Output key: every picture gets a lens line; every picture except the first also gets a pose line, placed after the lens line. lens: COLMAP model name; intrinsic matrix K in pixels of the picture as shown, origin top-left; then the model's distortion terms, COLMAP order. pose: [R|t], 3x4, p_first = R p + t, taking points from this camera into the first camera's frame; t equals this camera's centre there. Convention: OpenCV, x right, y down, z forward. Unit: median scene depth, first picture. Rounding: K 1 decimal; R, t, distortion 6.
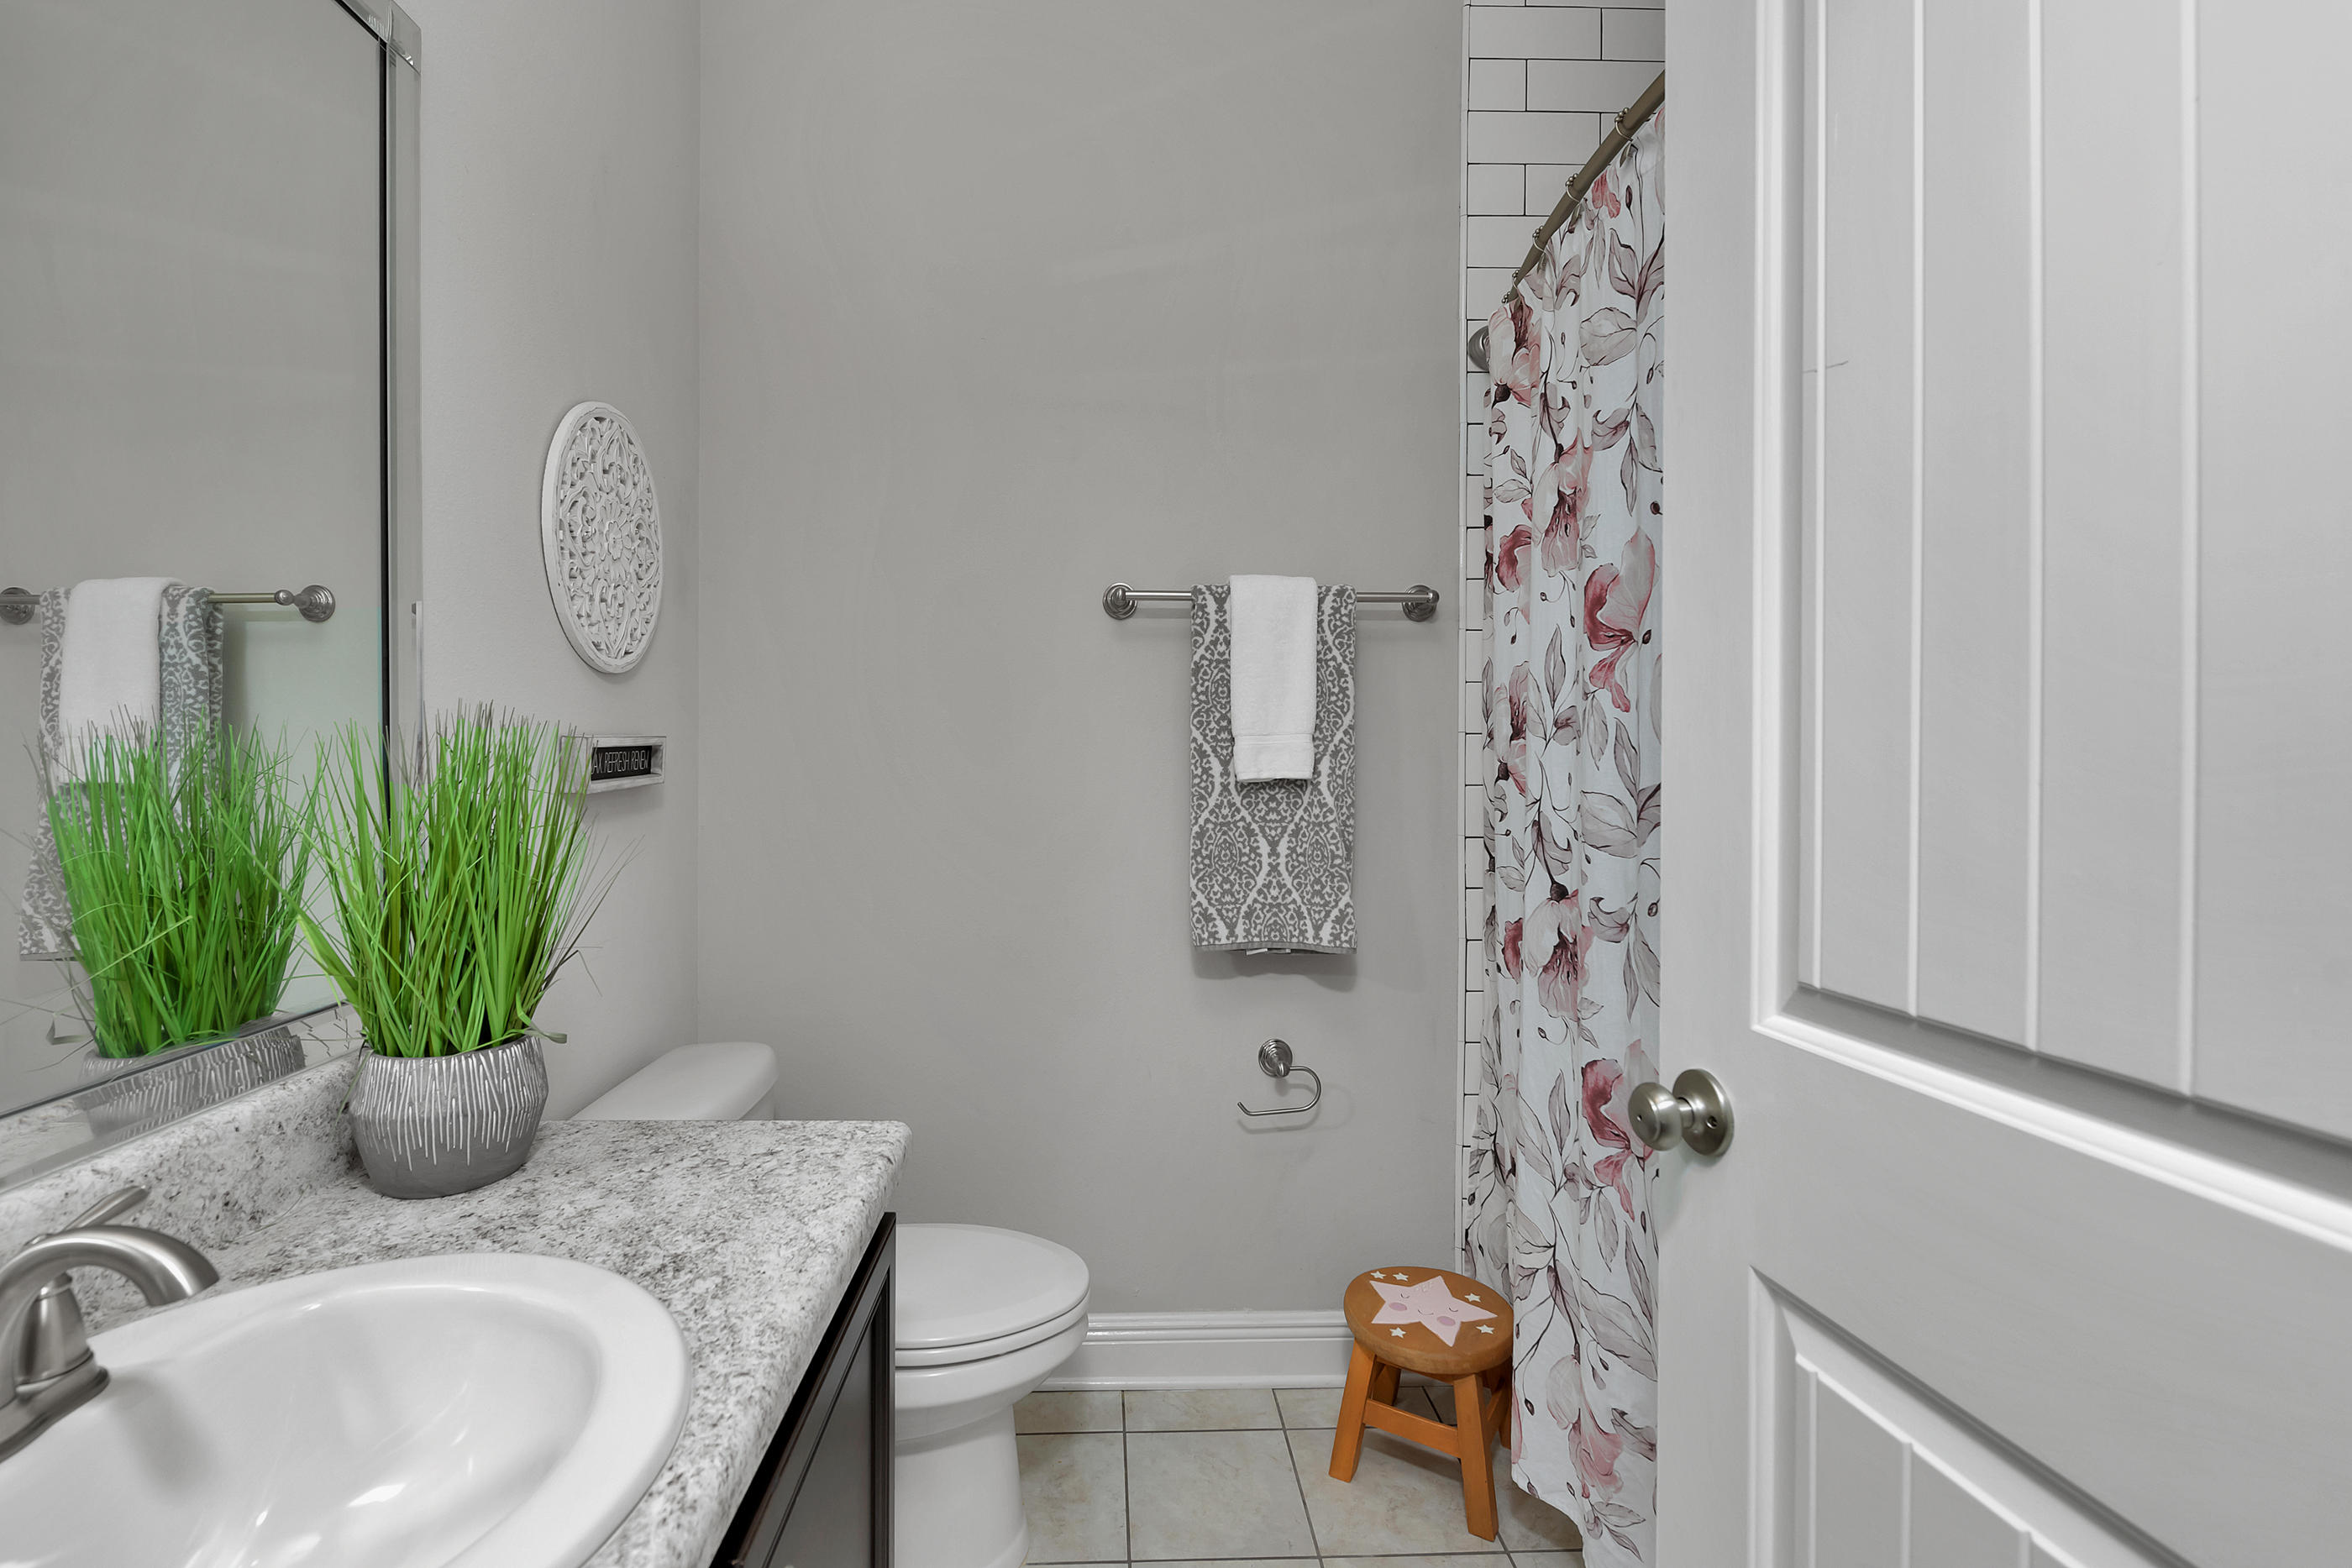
lens RADIAL K [[1048.0, 0, 1170.9], [0, 1048.0, 758.9], [0, 0, 1]] dist [-0.004729, -0.001946]
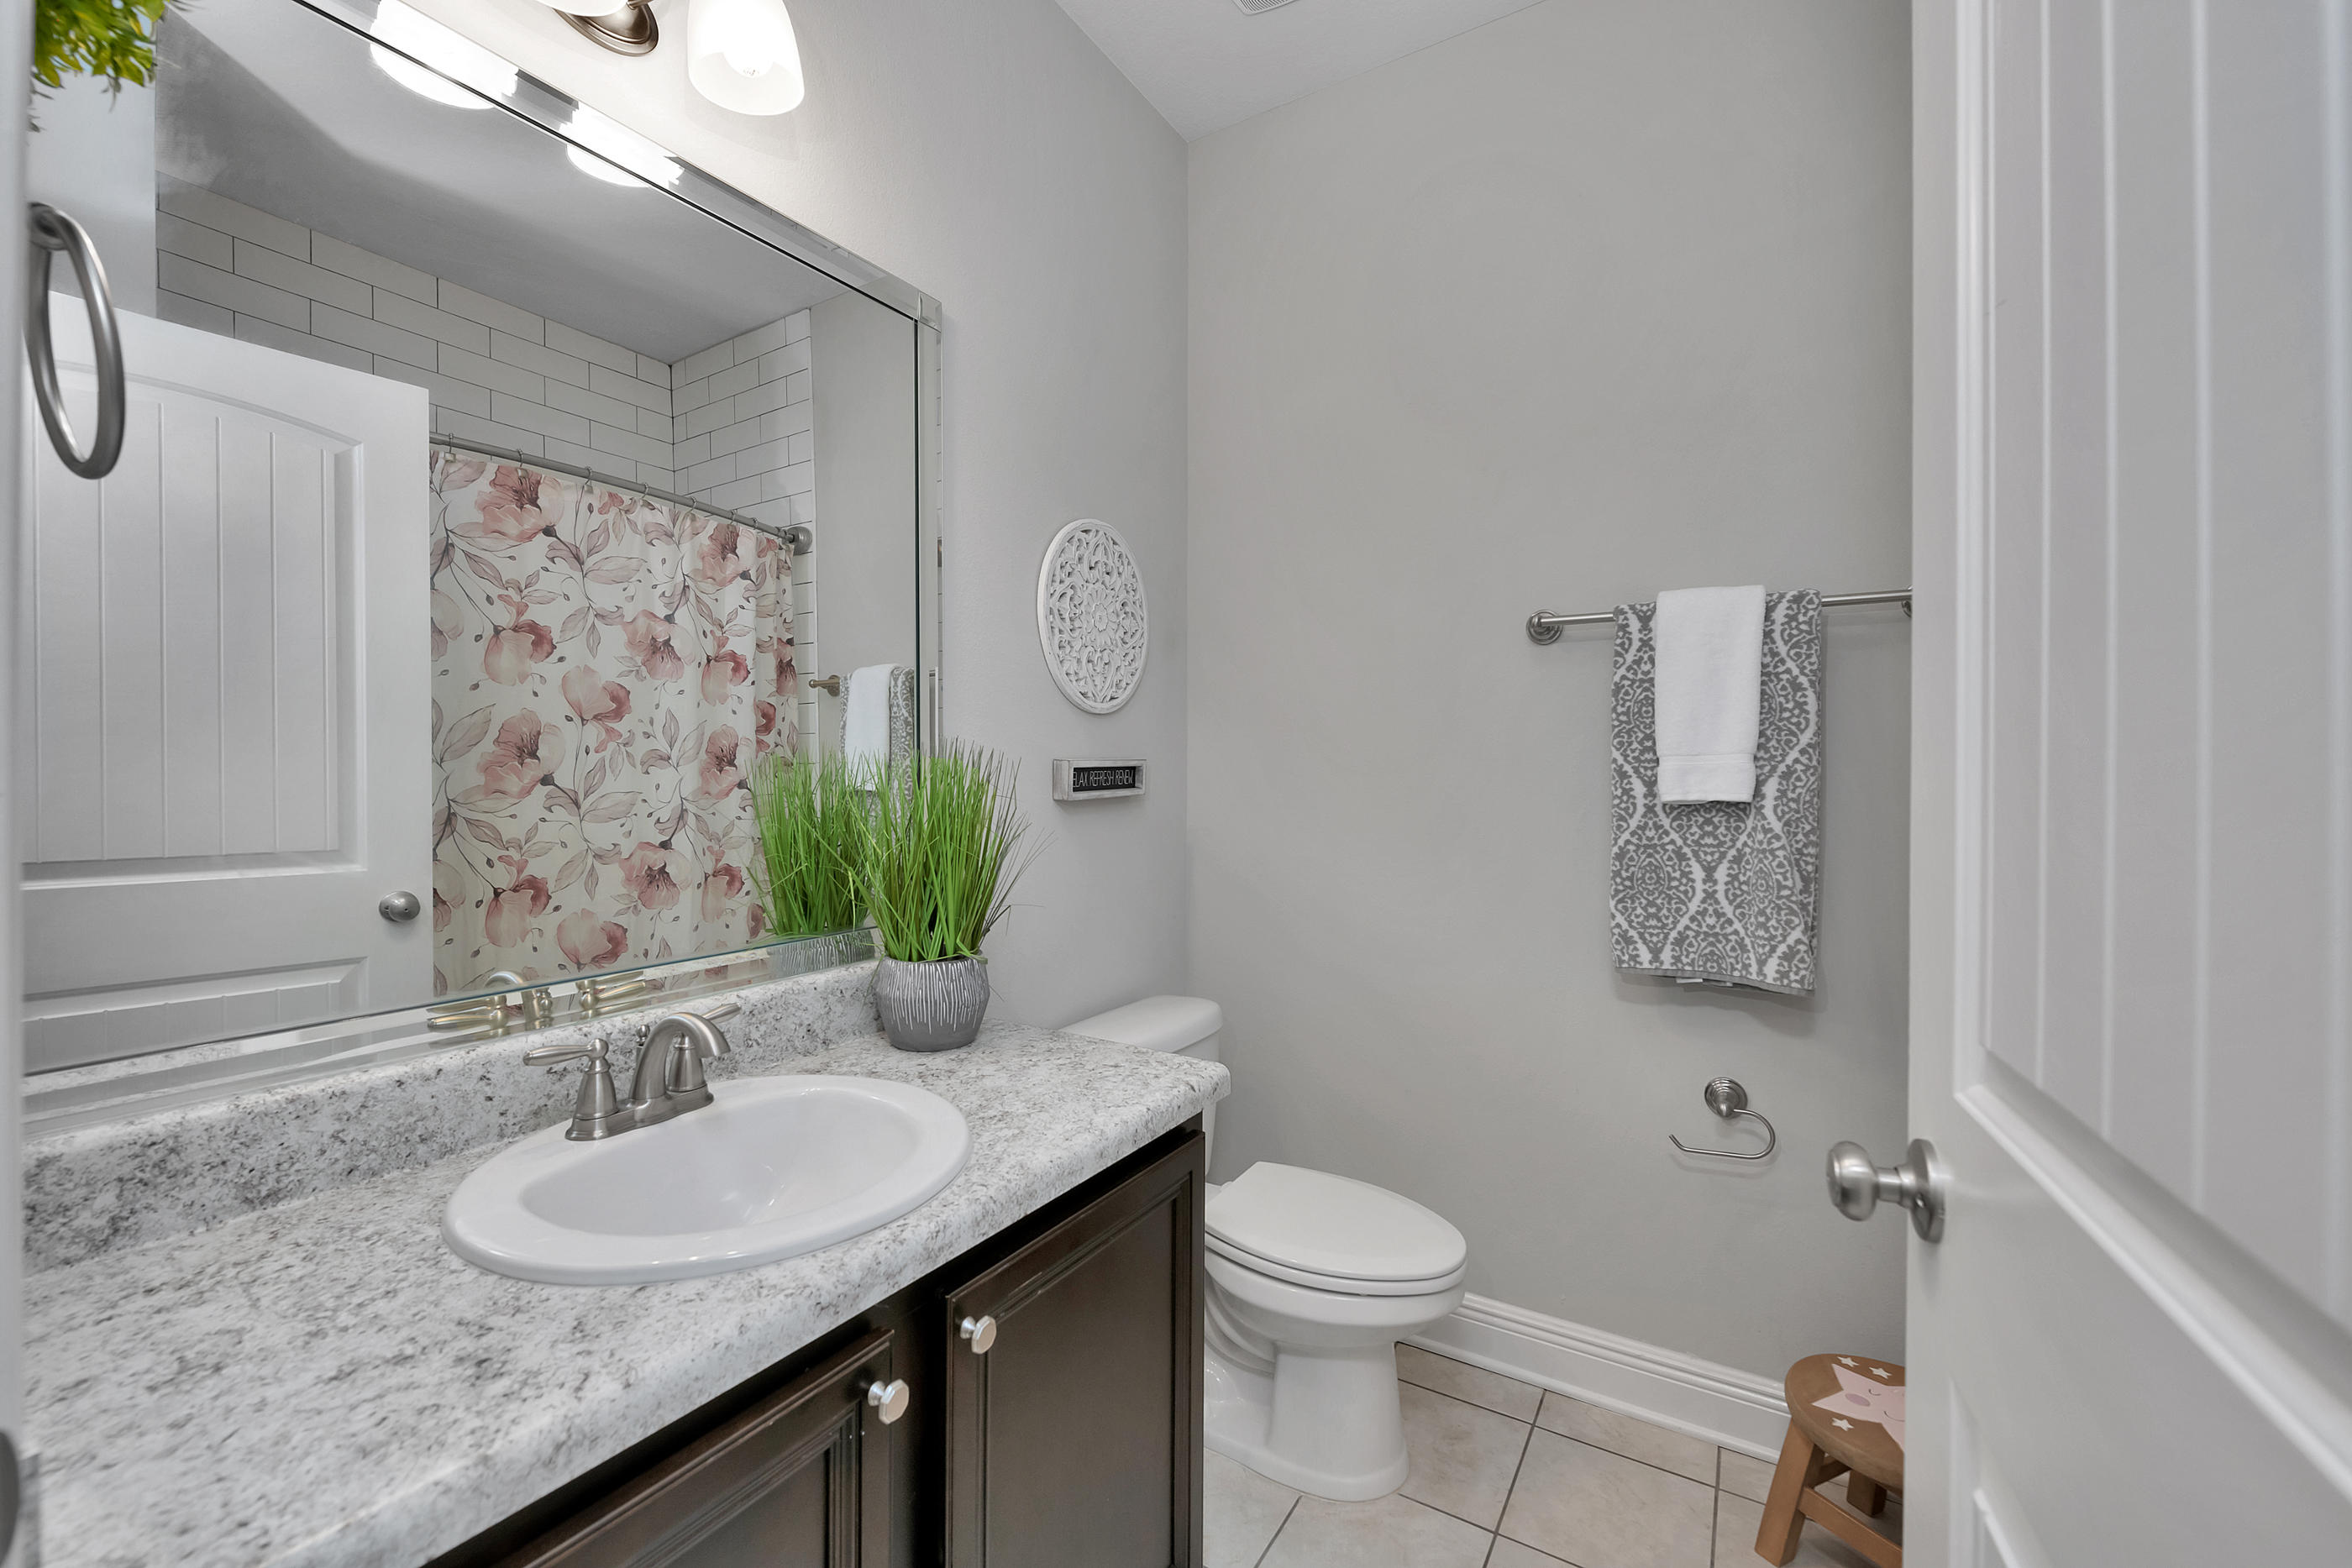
lens RADIAL K [[964.8, 0, 1174.7], [0, 964.8, 782.1], [0, 0, 1]] dist [-0.004430, -0.001109]
pose [[0.829865, 0.006559, -0.557925, 0.233166], [-0.006287, 0.999977, 0.002405, 0.003367], [0.557929, 0.001512, 0.829888, 0.004085]]
